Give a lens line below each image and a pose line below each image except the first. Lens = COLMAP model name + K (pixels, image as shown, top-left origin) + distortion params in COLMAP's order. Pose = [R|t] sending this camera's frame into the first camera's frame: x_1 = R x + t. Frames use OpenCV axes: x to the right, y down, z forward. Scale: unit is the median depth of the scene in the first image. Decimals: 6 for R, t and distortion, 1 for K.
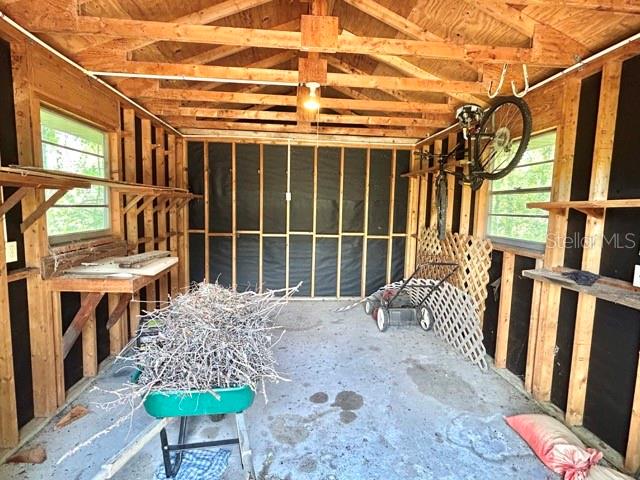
lens RADIAL K [[333.5, 0, 320.0], [0, 333.5, 240.0], [0, 0, 1]] dist [-0.001250, -0.000511]
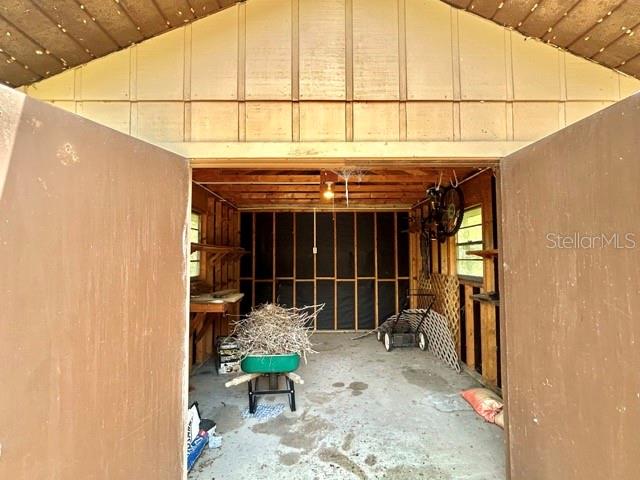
lens RADIAL K [[333.5, 0, 320.0], [0, 333.5, 240.0], [0, 0, 1]] dist [-0.001250, -0.000511]
pose [[0.996682, -0.032005, -0.074837, 0.031123], [0.020308, 0.988152, -0.152132, 0.037563], [0.078820, 0.150107, 0.985523, -0.376973]]
